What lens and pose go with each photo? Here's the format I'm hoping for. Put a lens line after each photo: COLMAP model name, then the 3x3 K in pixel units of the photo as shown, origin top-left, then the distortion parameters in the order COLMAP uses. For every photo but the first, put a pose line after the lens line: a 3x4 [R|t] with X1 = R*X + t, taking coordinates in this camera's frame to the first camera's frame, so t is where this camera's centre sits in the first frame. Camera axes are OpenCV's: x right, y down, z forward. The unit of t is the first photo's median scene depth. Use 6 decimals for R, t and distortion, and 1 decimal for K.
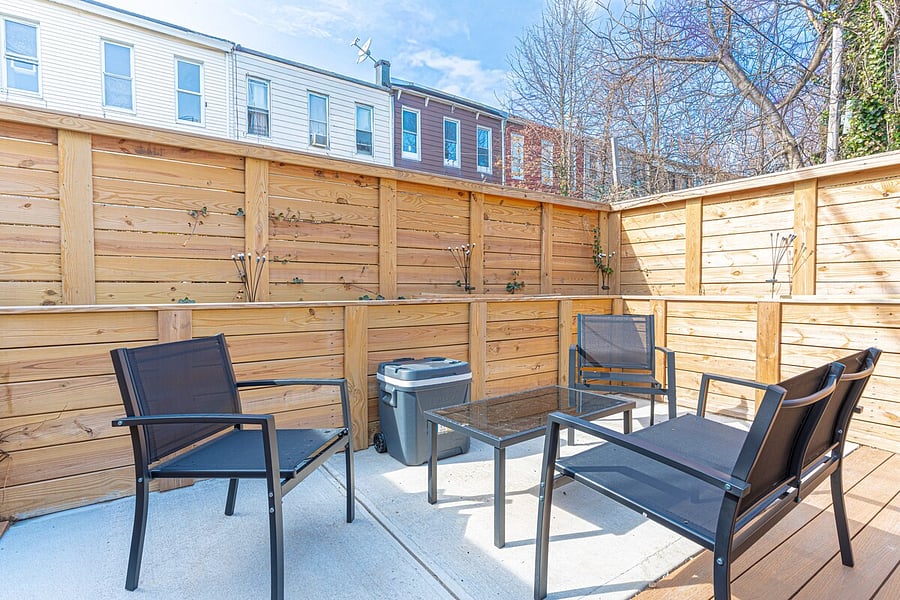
lens RADIAL K [[452.5, 0, 450.0], [0, 452.5, 300.0], [0, 0, 1]] dist [0.000454, 0.000469]
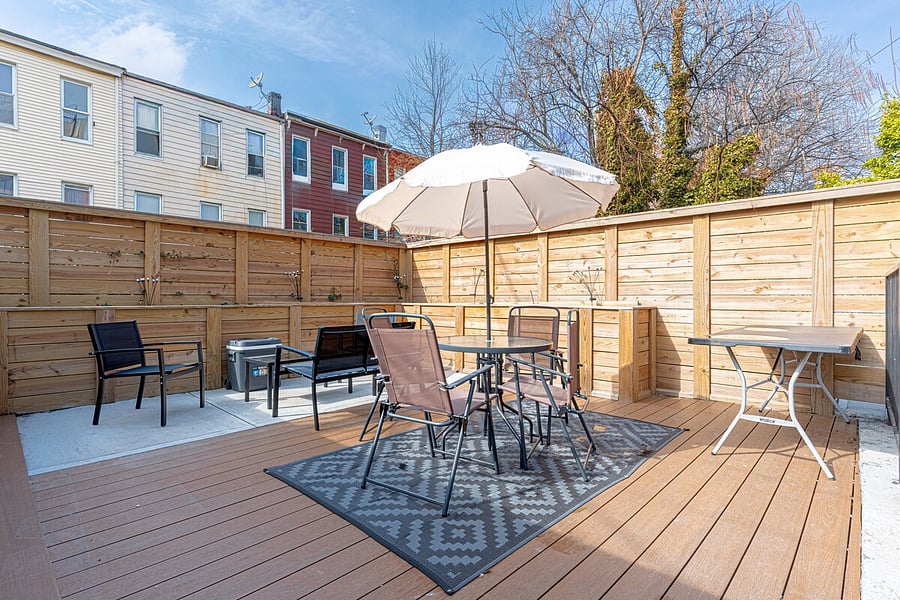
lens RADIAL K [[452.5, 0, 450.0], [0, 452.5, 300.0], [0, 0, 1]] dist [0.000454, 0.000469]
pose [[0.981191, 0.000981, 0.193038, 0.248758], [0.003659, 0.999713, -0.023677, 0.018737], [-0.193005, 0.023938, 0.980906, -0.641627]]
